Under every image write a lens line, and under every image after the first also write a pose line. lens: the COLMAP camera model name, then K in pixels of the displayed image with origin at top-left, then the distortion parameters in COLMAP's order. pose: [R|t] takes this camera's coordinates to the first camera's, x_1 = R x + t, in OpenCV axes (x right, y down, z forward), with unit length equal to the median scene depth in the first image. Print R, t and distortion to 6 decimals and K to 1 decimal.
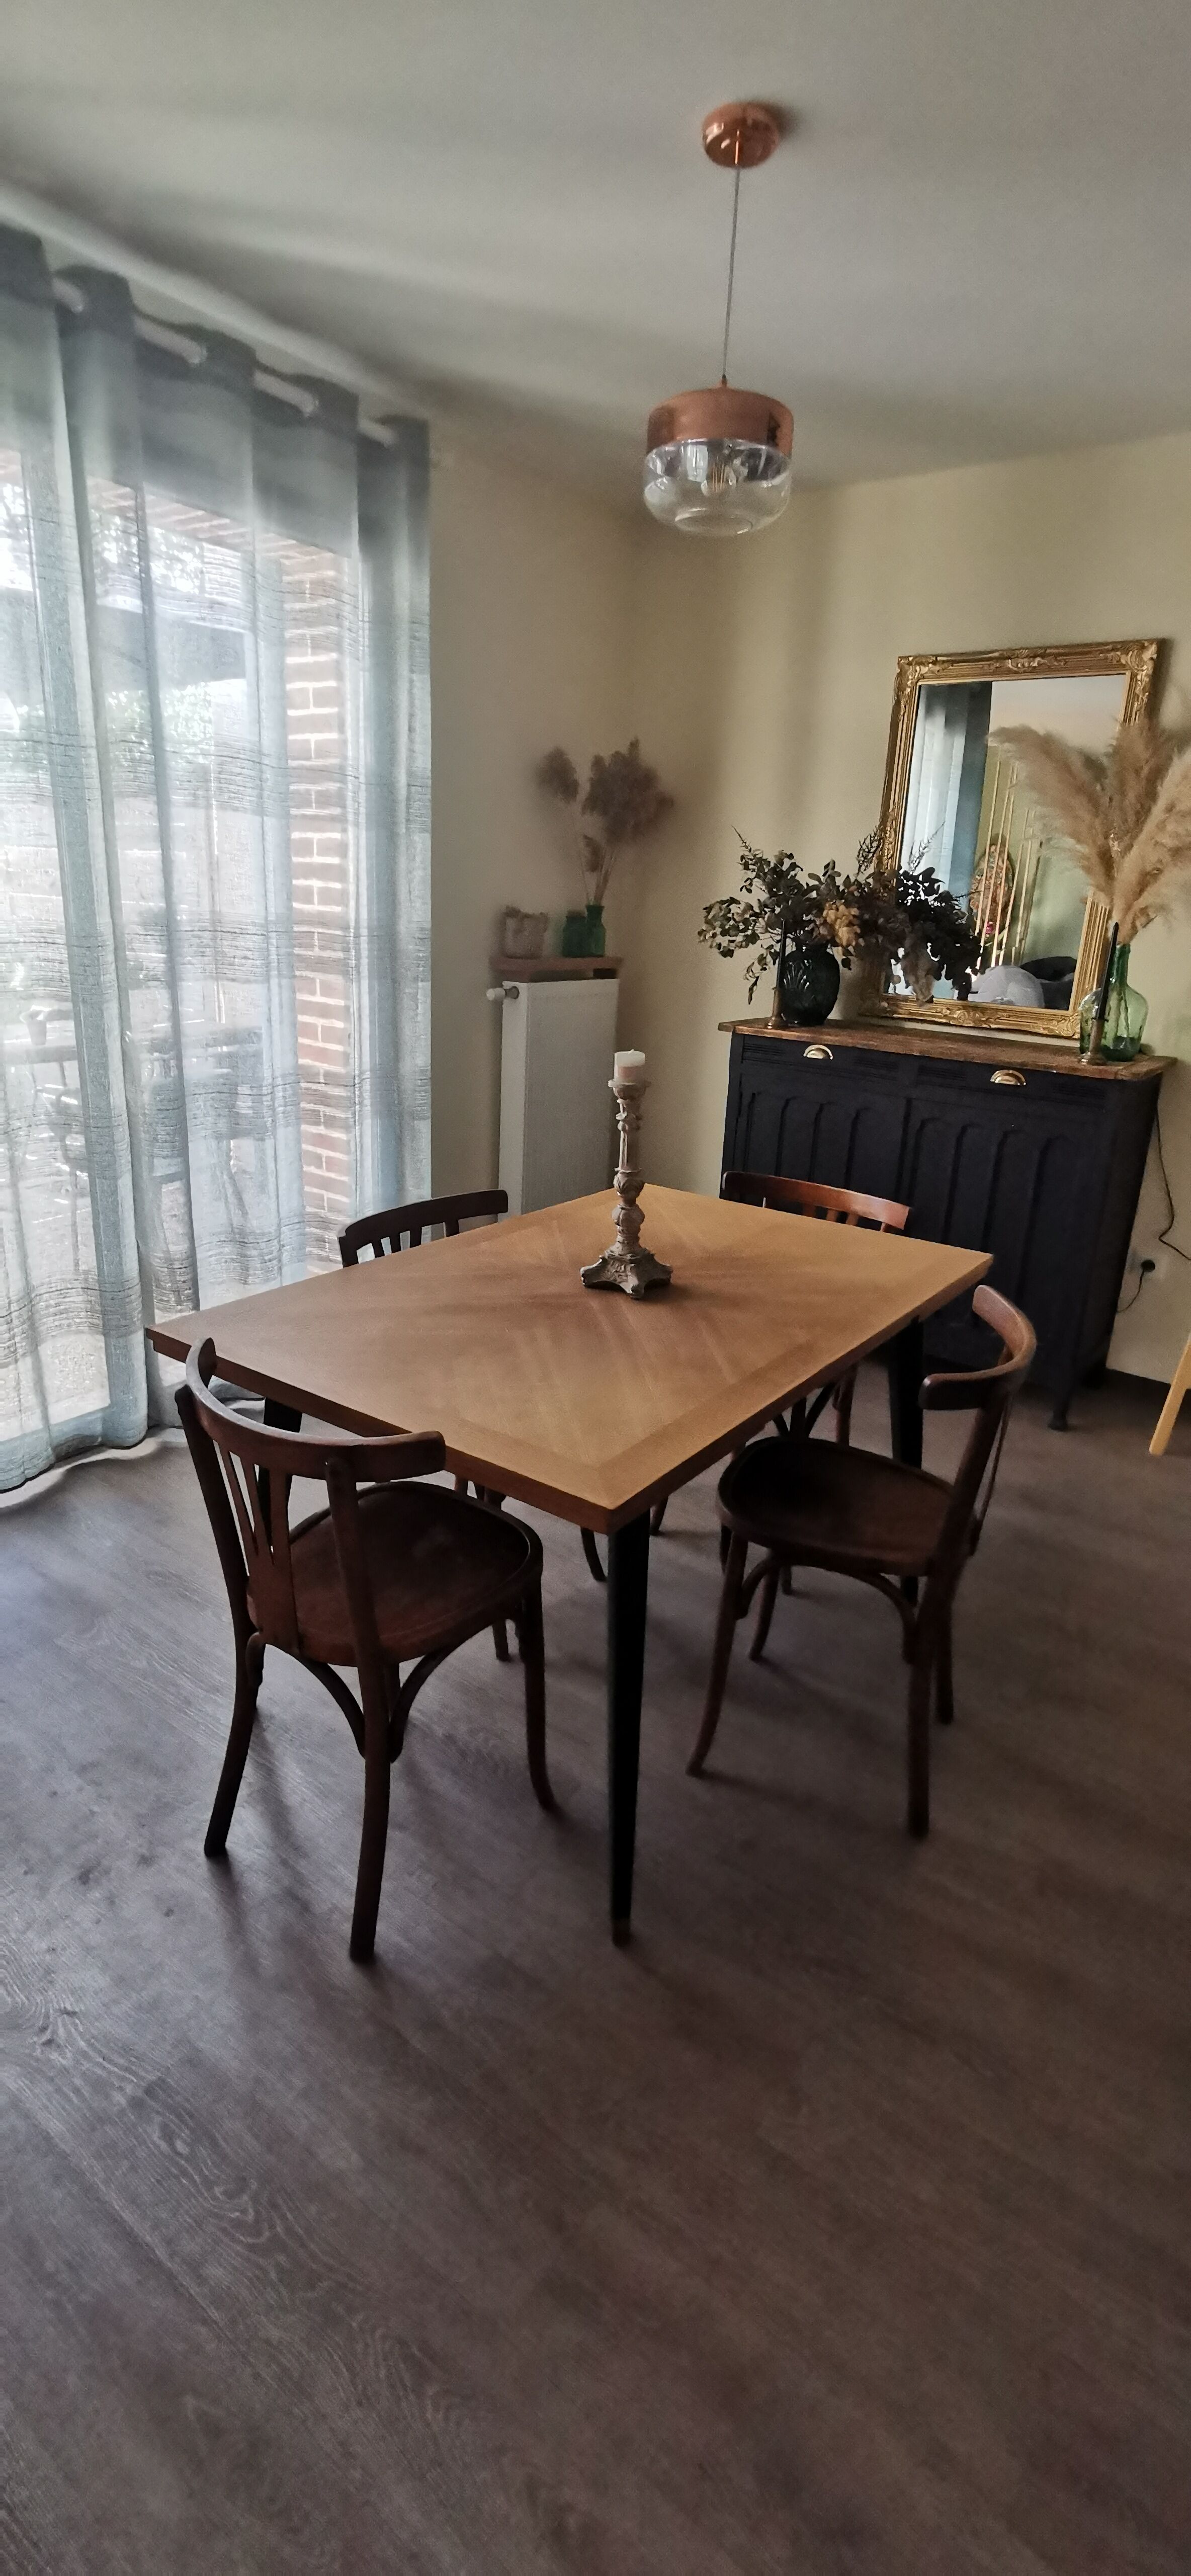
lens RADIAL K [[1179.4, 0, 606.3], [0, 1179.4, 1304.4], [0, 0, 1]] dist [-0.007742, 0.008759]
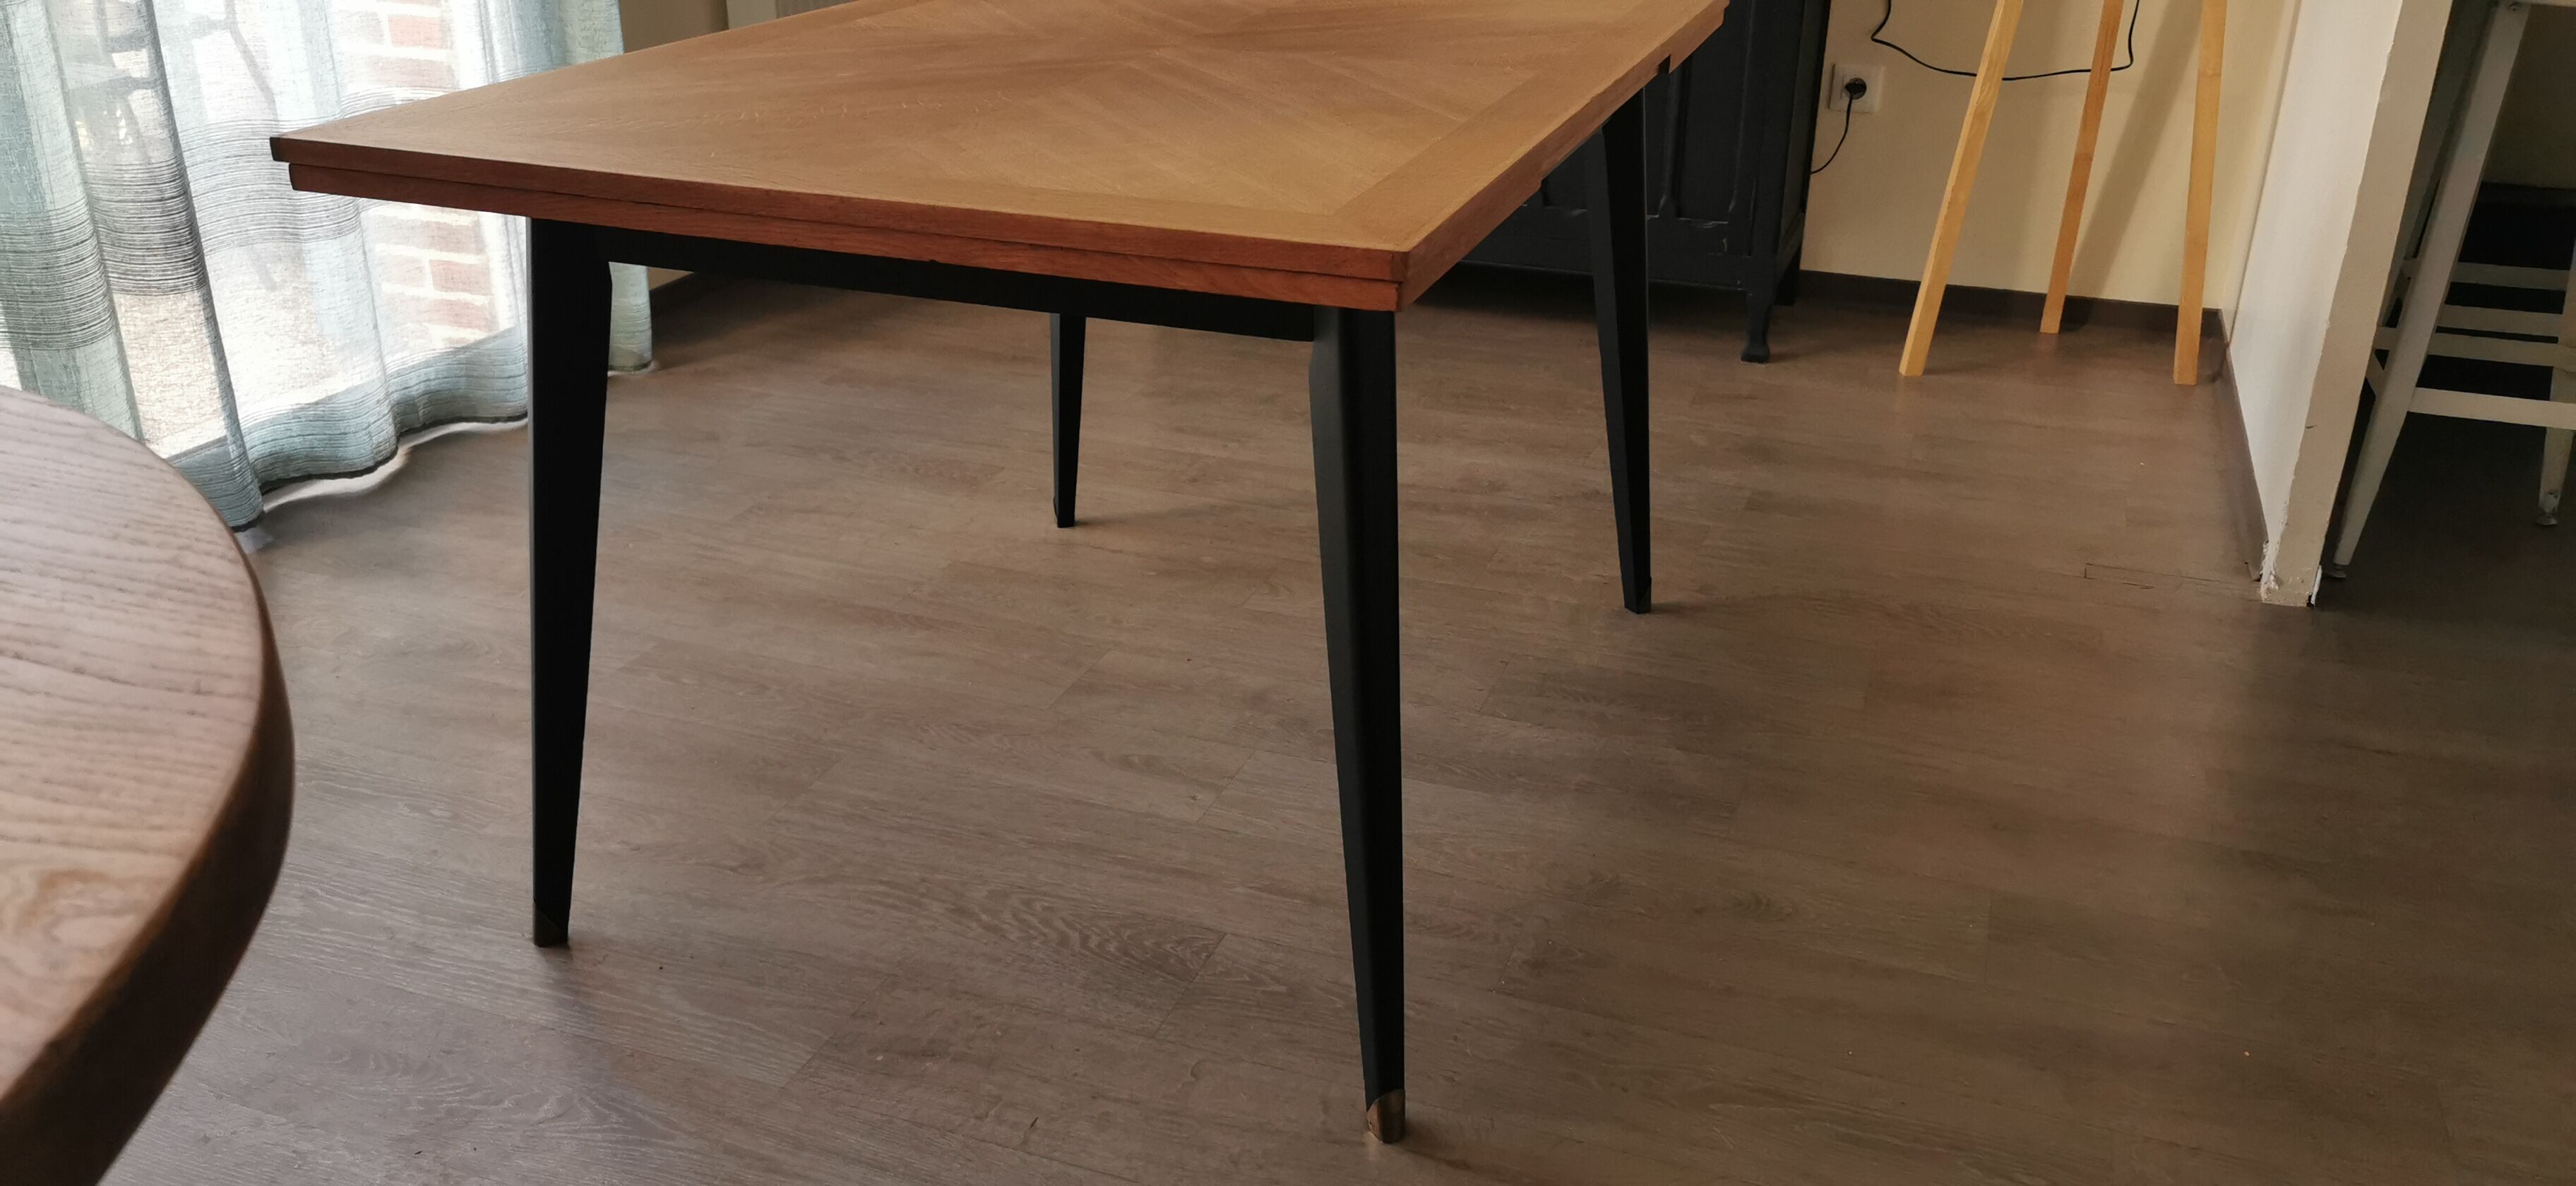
lens RADIAL K [[1973.1, 0, 1290.8], [0, 1973.1, 579.4], [0, 0, 1]] dist [0.039892, -0.016723]
pose [[0.962256, -0.140014, 0.233365, -0.135238], [0.119721, 0.987856, 0.099035, 0.109824], [-0.244397, -0.067358, 0.967333, 0.068702]]
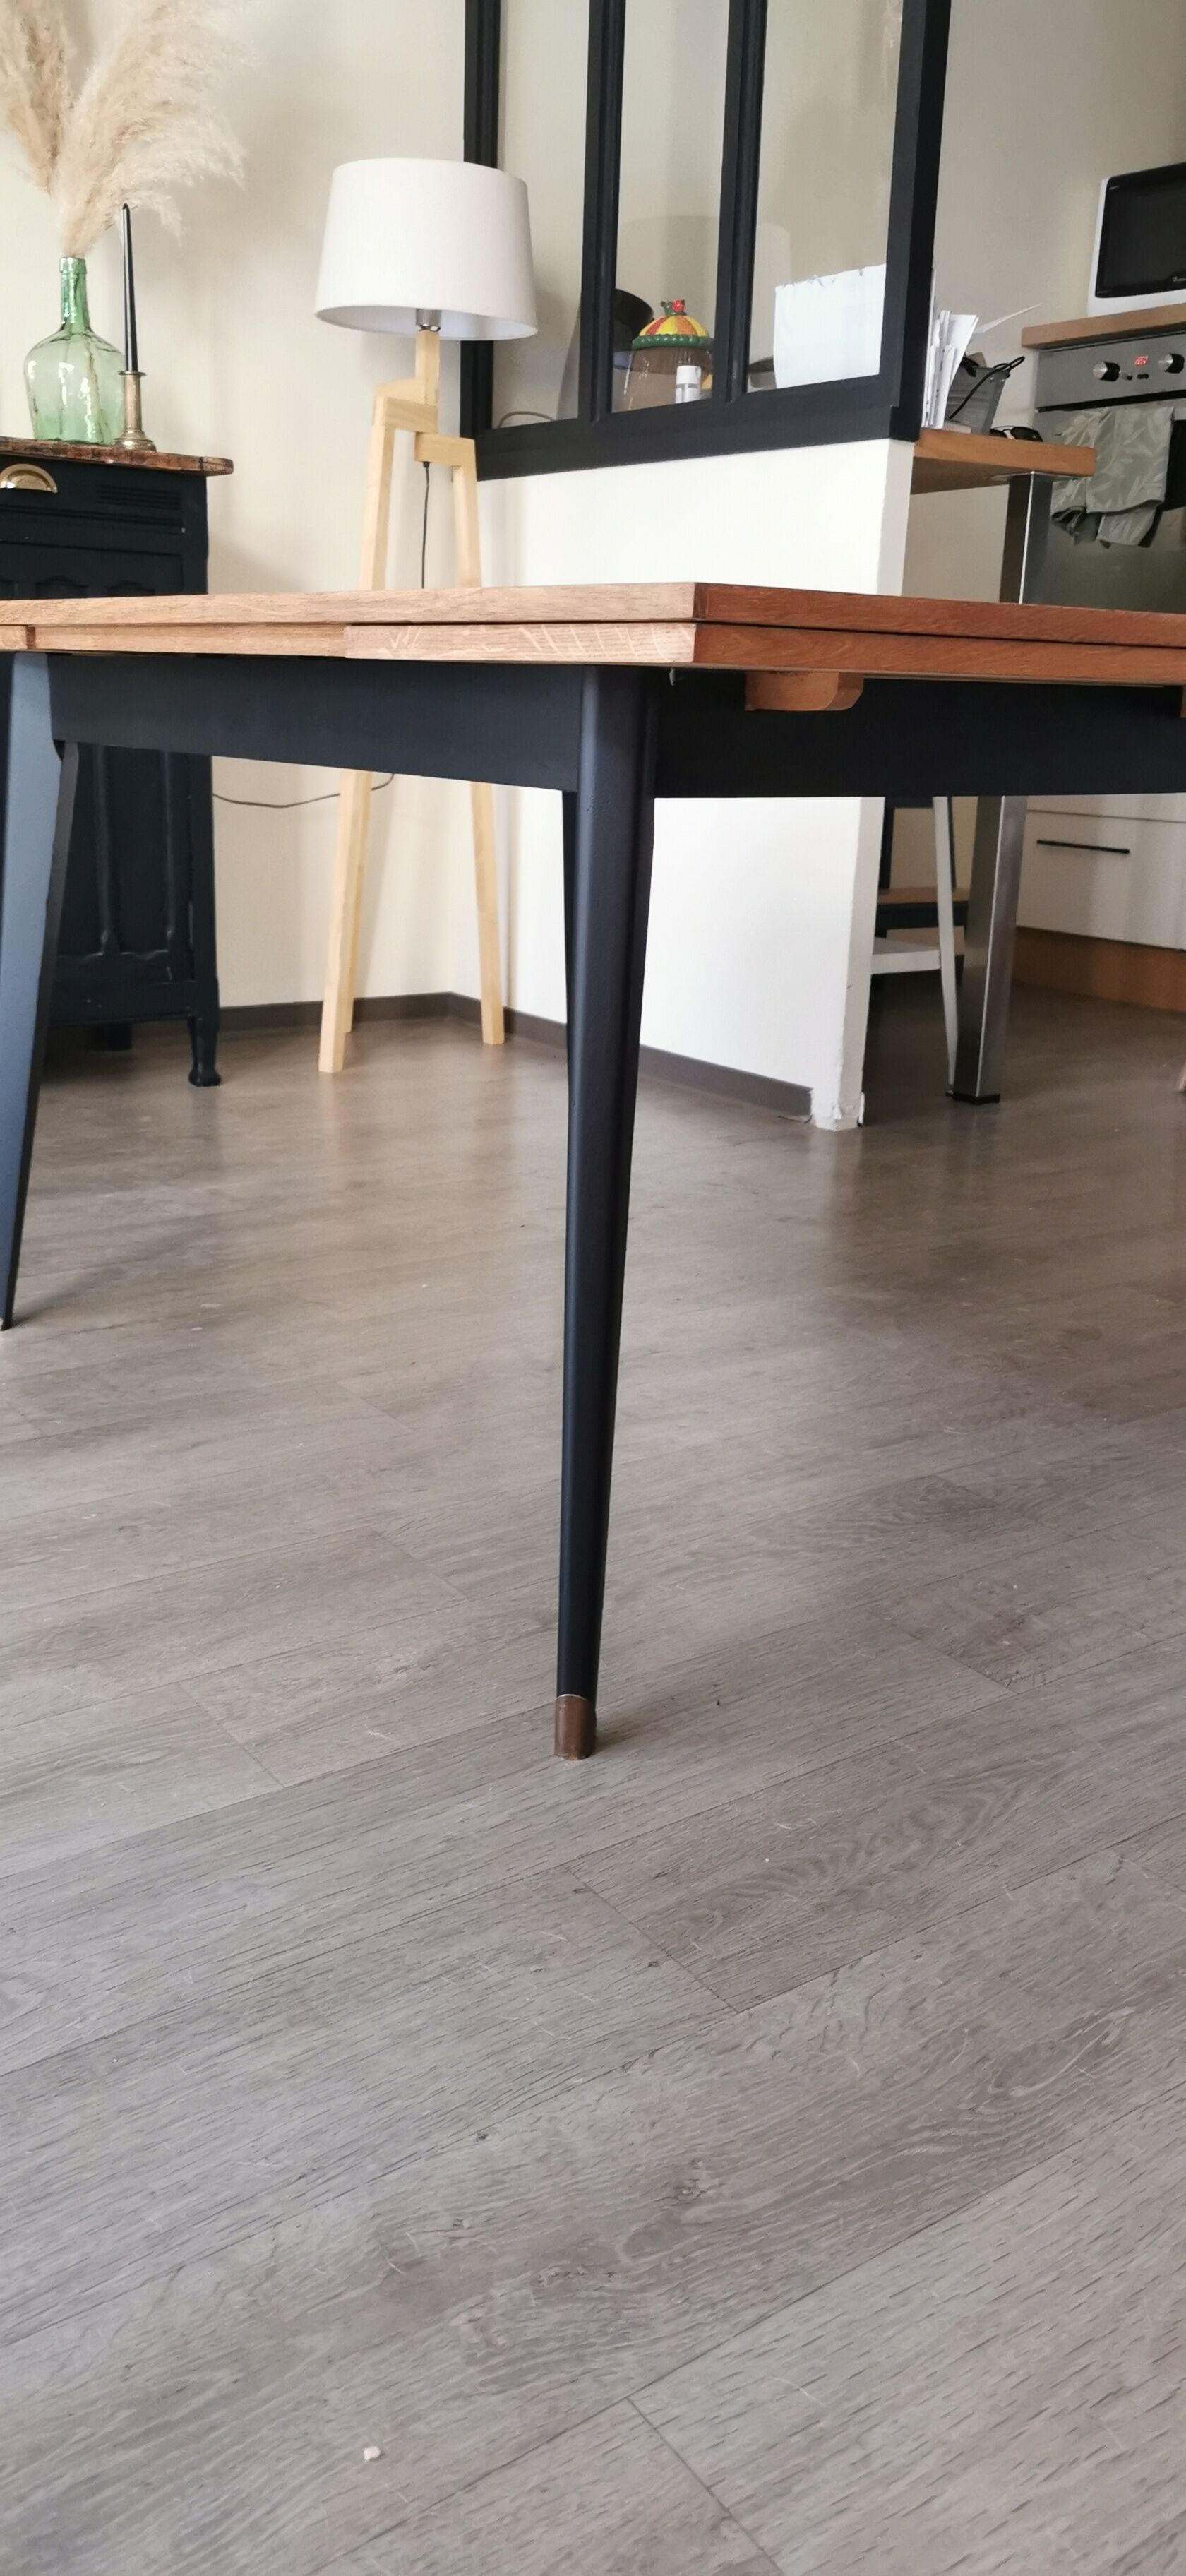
lens RADIAL K [[1973.1, 0, 582.4], [0, 1973.1, 1294.1], [0, 0, 1]] dist [0.039892, -0.016723]
pose [[0.324340, -0.311494, 0.893182, -0.649497], [0.297593, 0.929883, 0.216229, 0.051710], [-0.897909, 0.195673, 0.394297, 0.552684]]
